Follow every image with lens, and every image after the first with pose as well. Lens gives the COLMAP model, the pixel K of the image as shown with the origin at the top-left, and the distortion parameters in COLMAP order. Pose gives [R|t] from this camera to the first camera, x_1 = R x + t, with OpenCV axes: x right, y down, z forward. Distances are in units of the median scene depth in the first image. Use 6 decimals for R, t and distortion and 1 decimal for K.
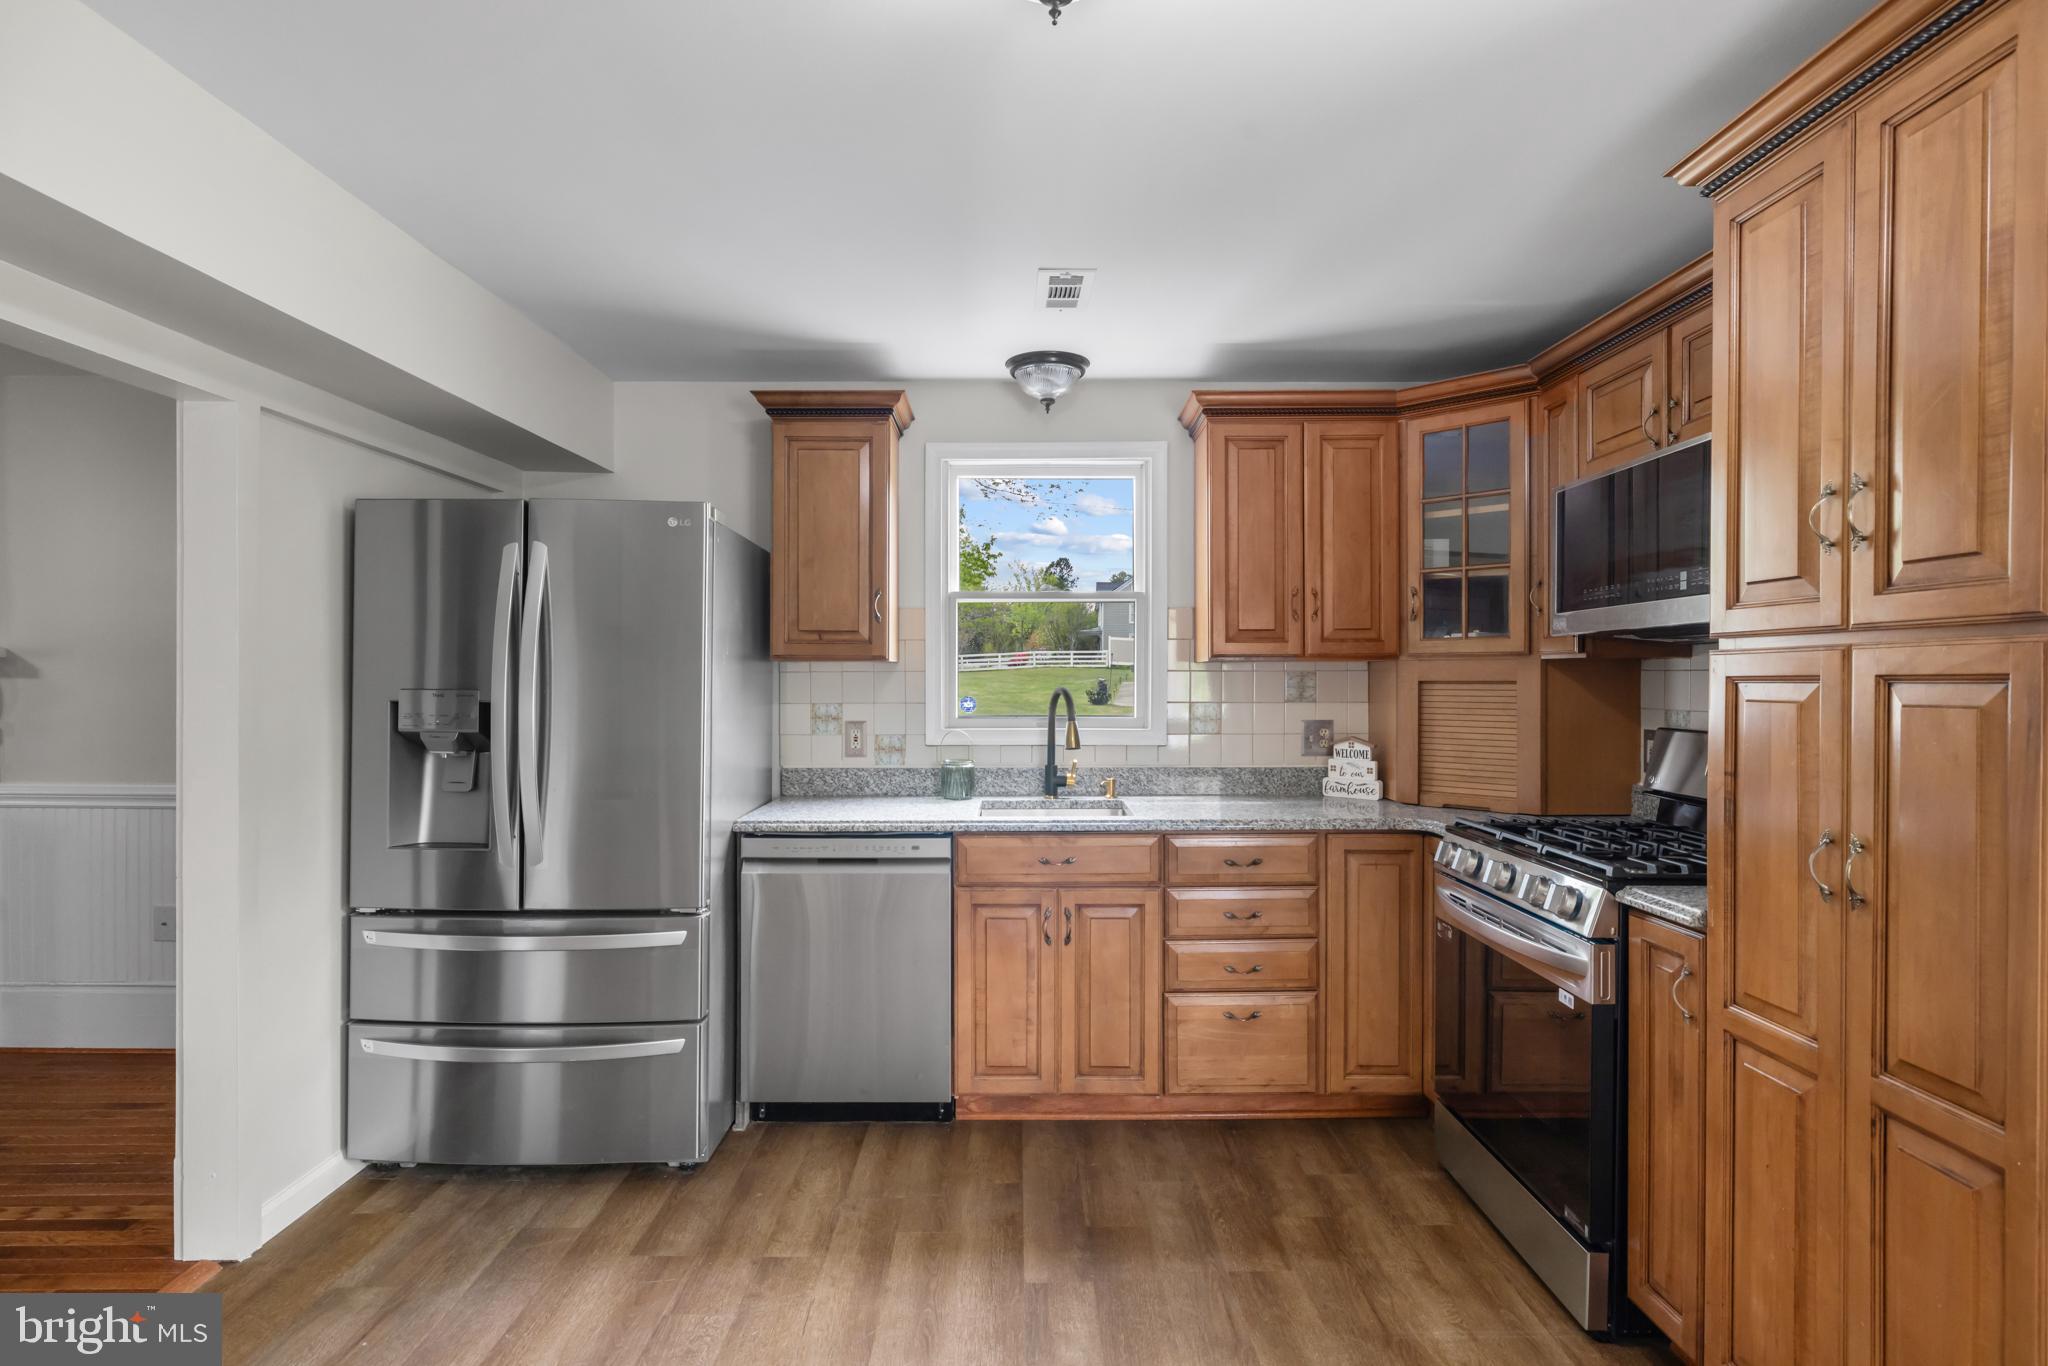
lens RADIAL K [[1044.1, 0, 1024.0], [0, 1044.1, 683.0], [0, 0, 1]] dist [-0.000844, -0.001110]
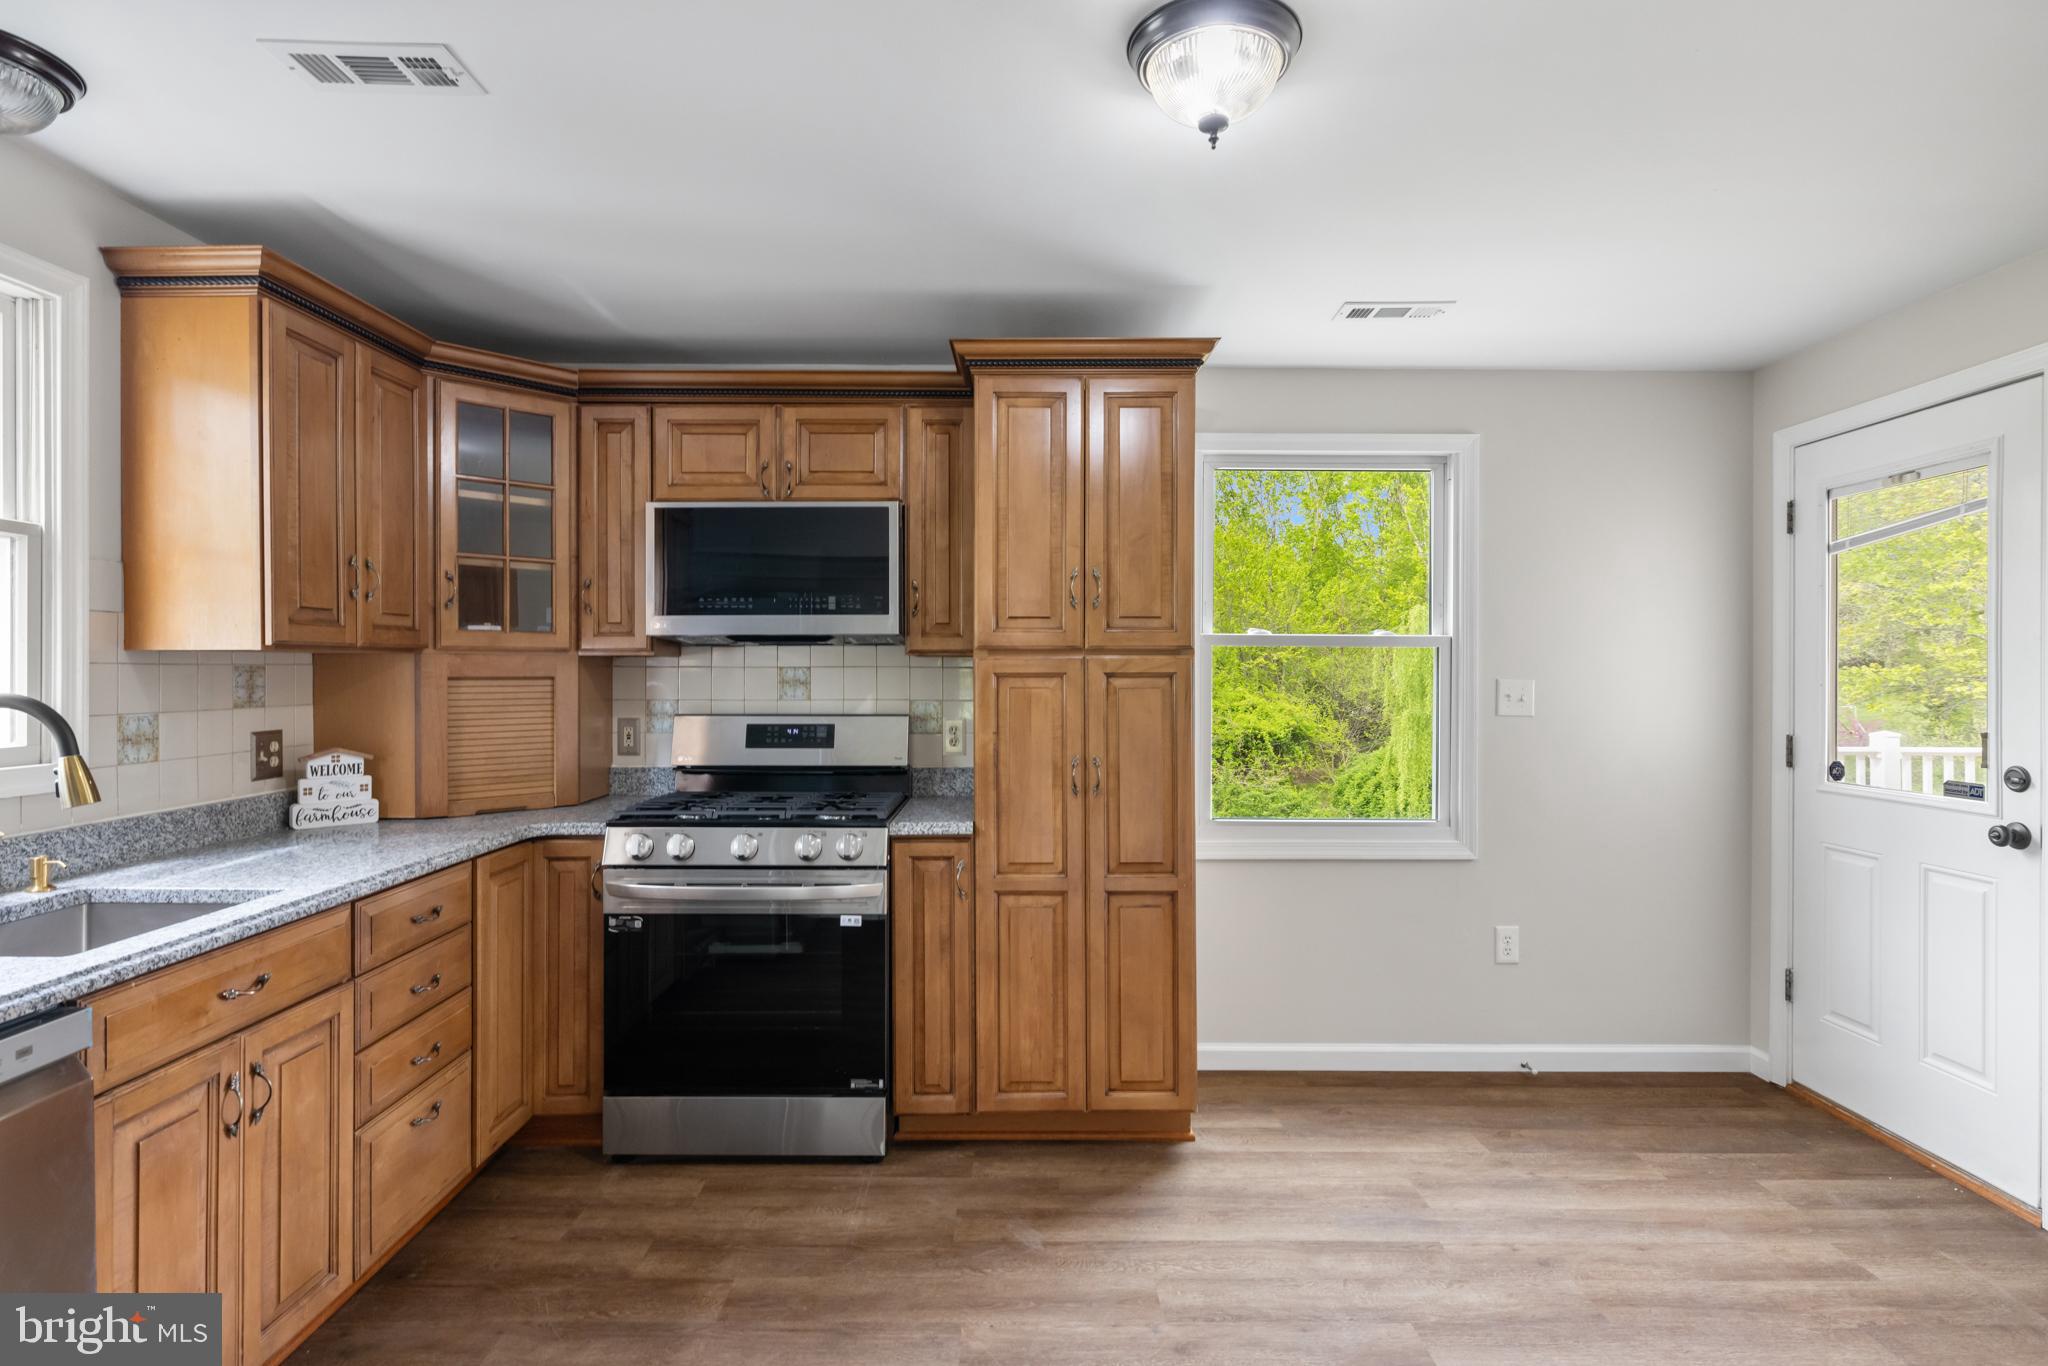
lens RADIAL K [[1035.4, 0, 1020.7], [0, 1035.4, 676.8], [0, 0, 1]] dist [0.000376, -0.000063]
pose [[0.000668, -0.006368, 0.999980, -0.546008], [0.004906, 0.999968, 0.006365, -0.005823], [-0.999988, 0.004902, 0.000699, 0.558650]]
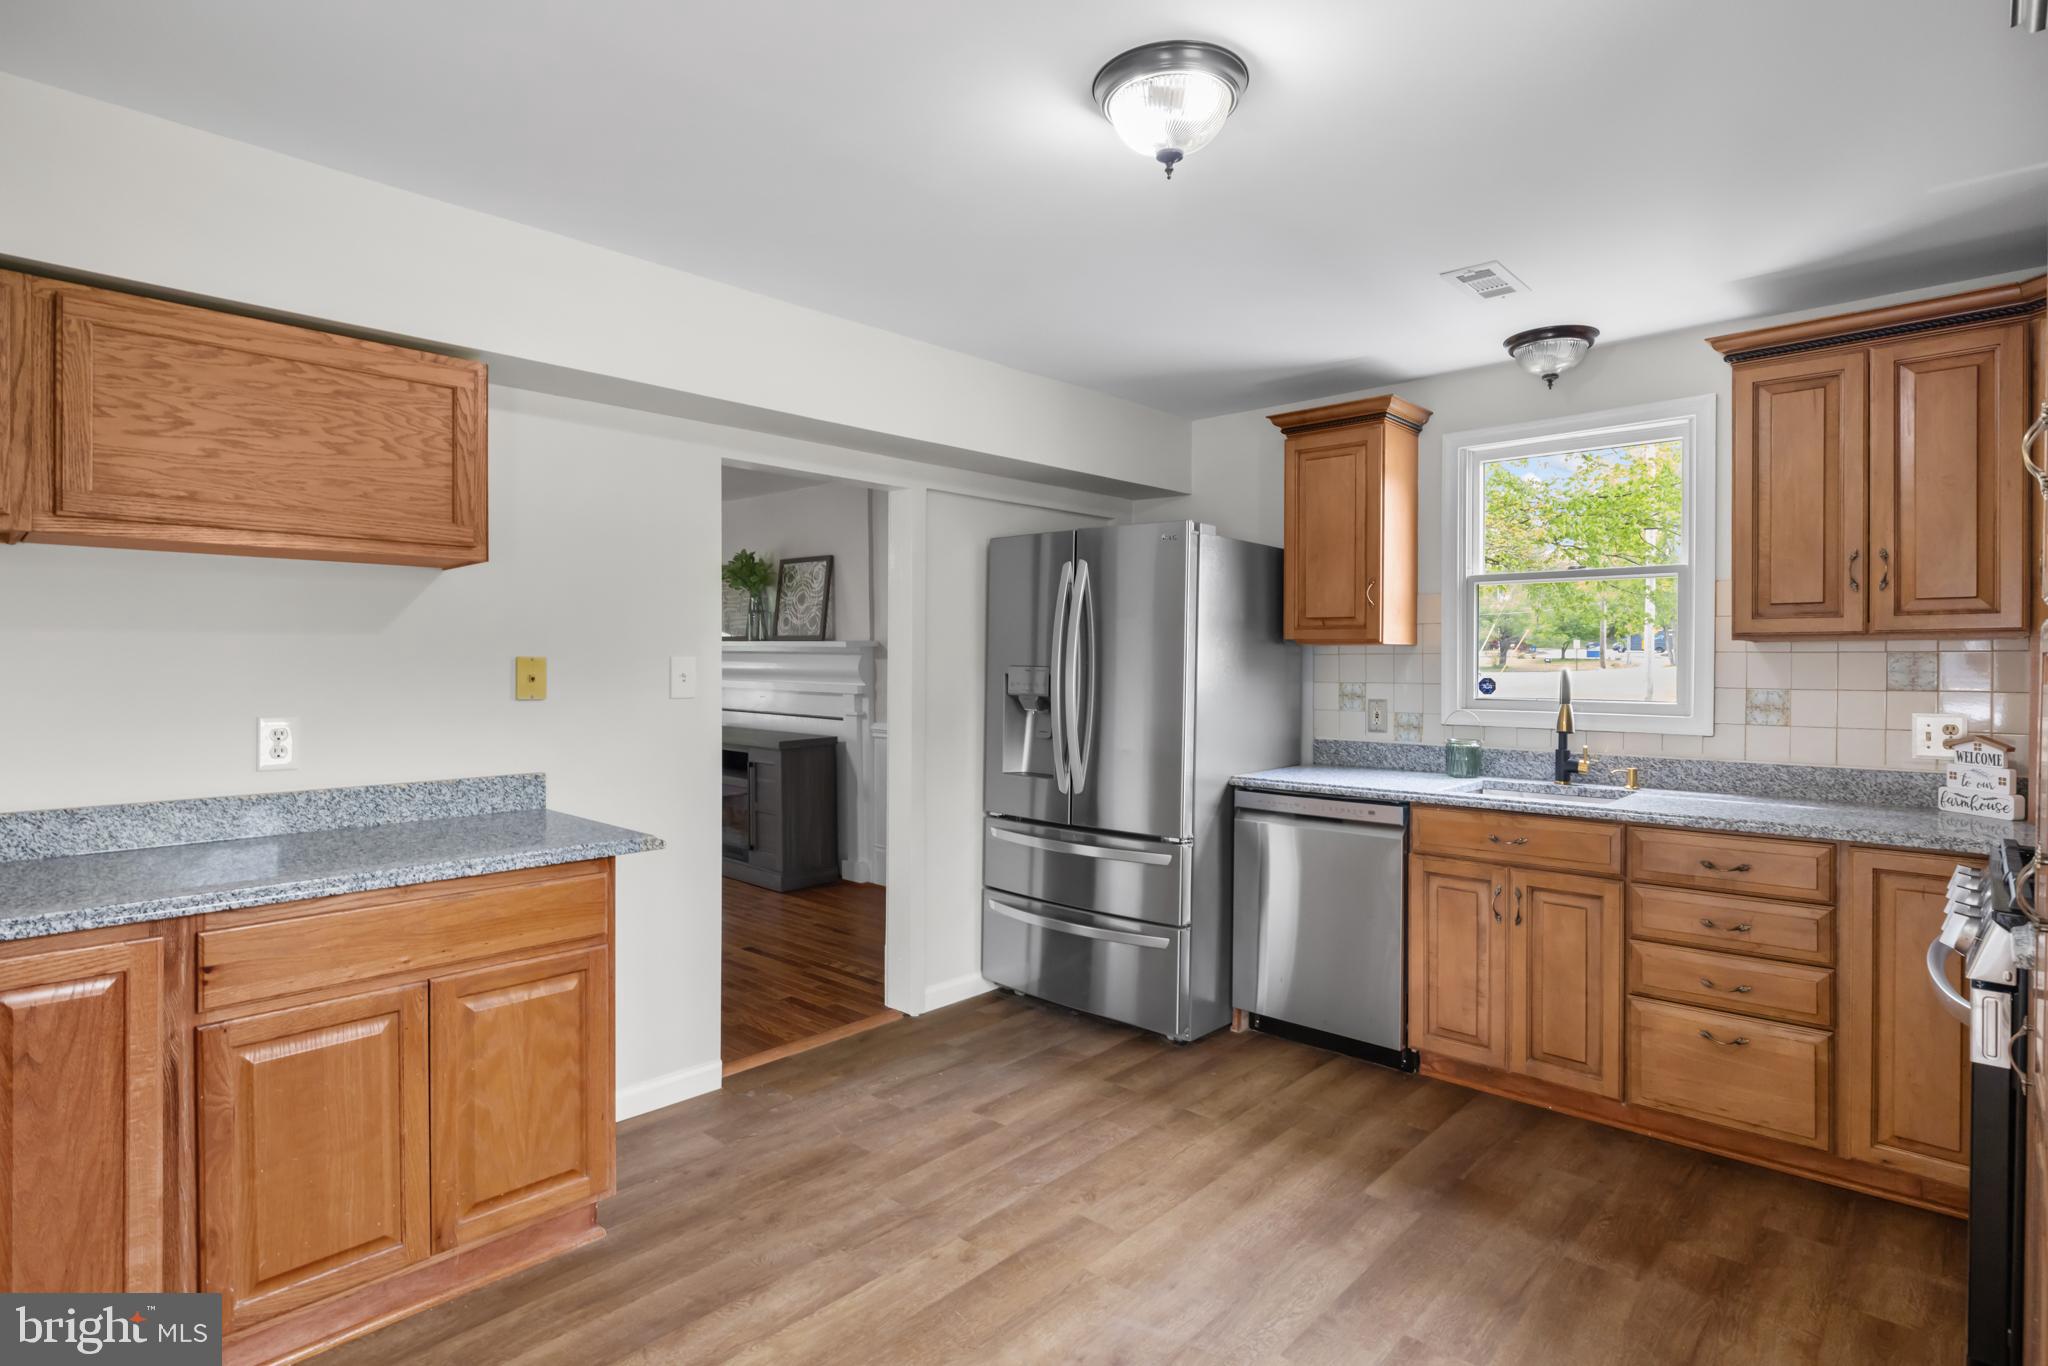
lens RADIAL K [[1050.1, 0, 1023.8], [0, 1050.1, 668.0], [0, 0, 1]] dist [0.000464, 0.000441]
pose [[0.731333, 0.006983, -0.681985, 0.380402], [-0.007729, 0.999968, 0.001950, 0.005513], [0.681977, 0.003845, 0.731364, -0.062936]]
